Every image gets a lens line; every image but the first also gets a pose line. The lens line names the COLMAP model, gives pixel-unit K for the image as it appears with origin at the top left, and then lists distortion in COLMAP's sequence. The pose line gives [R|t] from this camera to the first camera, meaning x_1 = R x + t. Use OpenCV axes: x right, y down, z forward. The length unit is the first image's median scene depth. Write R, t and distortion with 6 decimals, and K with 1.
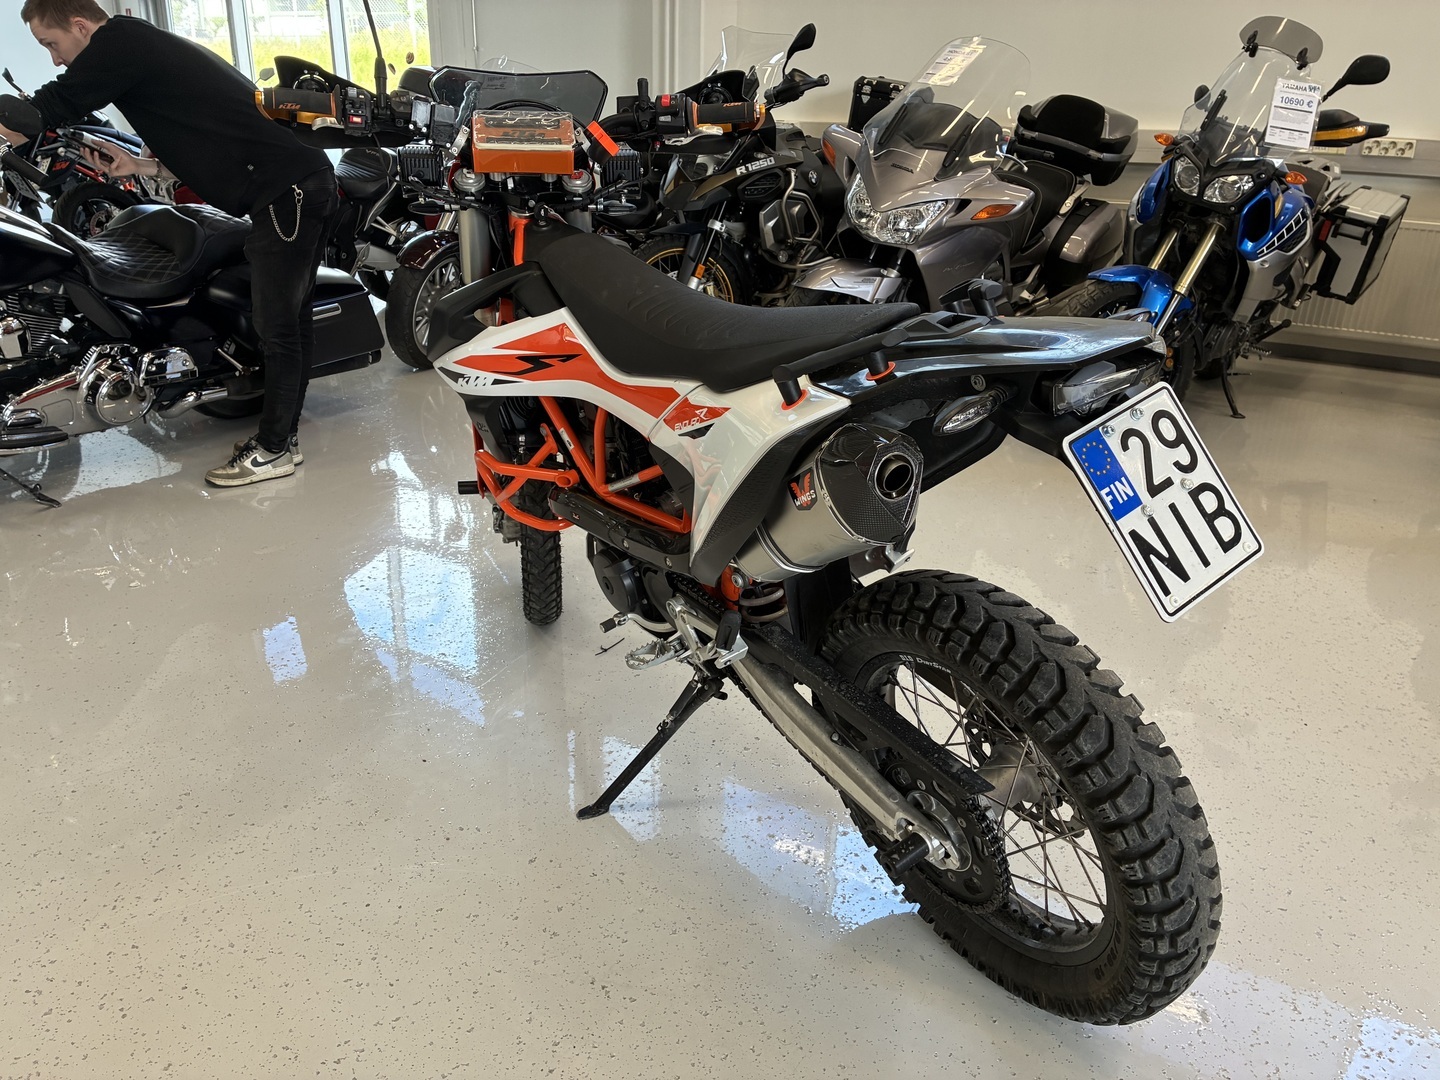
lens RADIAL K [[1112.7, 0, 719.7], [0, 1112.7, 546.6], [0, 0, 1]] dist [0.038661, -0.070006]
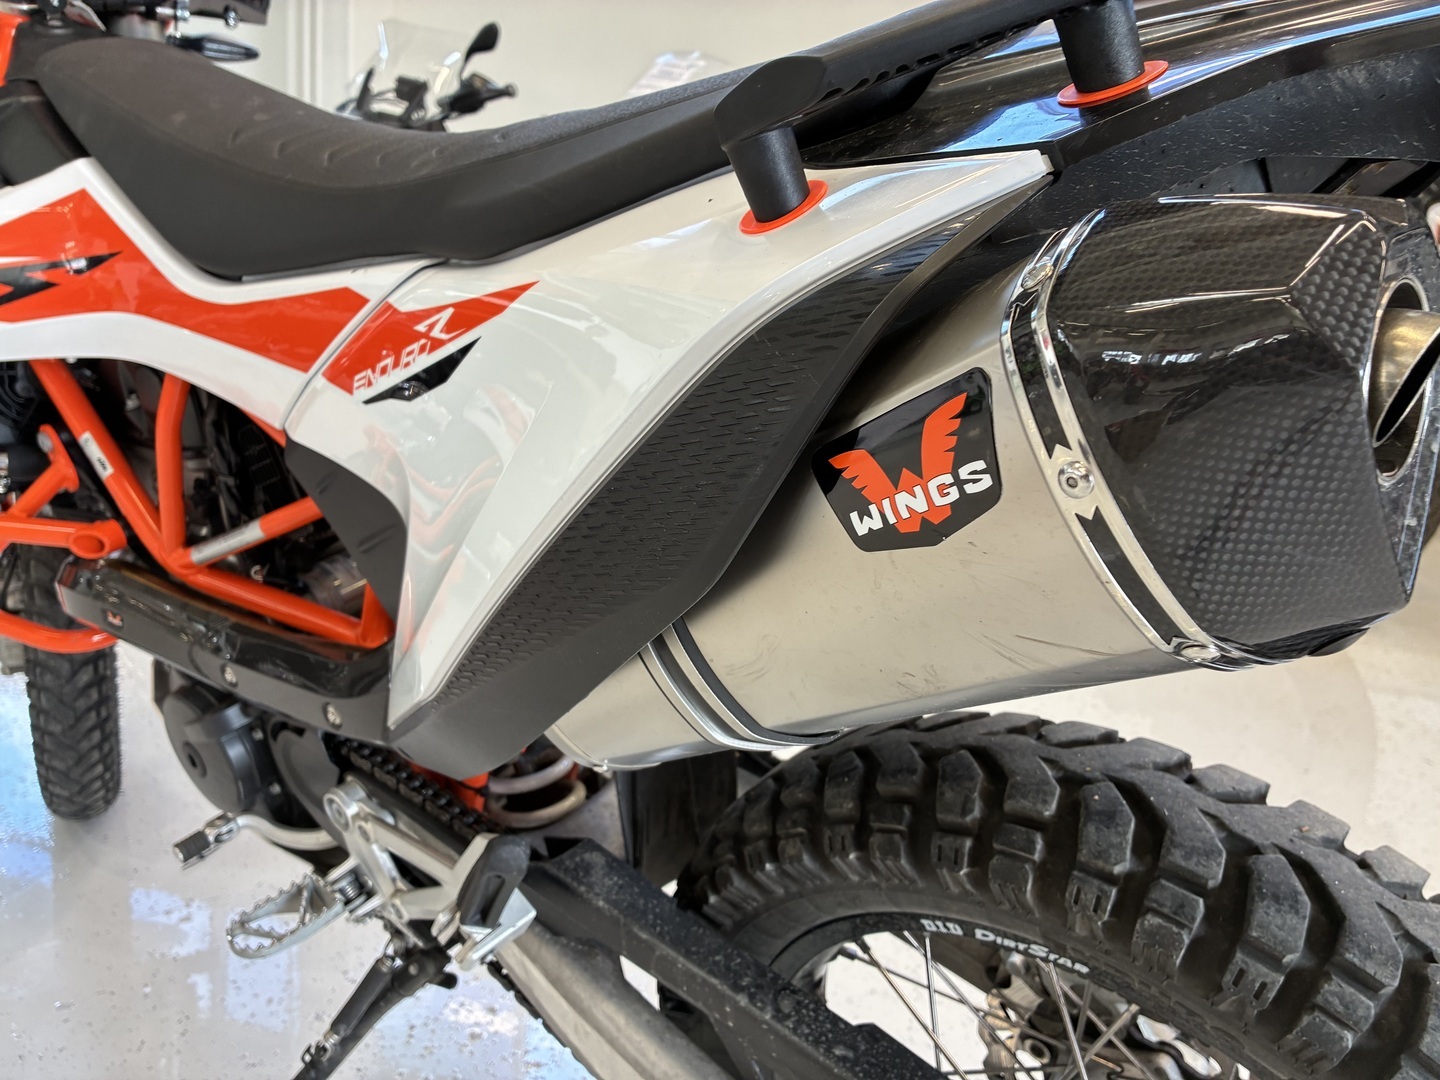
lens RADIAL K [[1112.7, 0, 719.7], [0, 1112.7, 546.6], [0, 0, 1]] dist [0.038661, -0.070006]
pose [[0.952665, -0.006911, 0.303942, -0.031983], [0.035712, 0.995364, -0.089303, -0.006767], [-0.301916, 0.095931, 0.948496, 0.497823]]
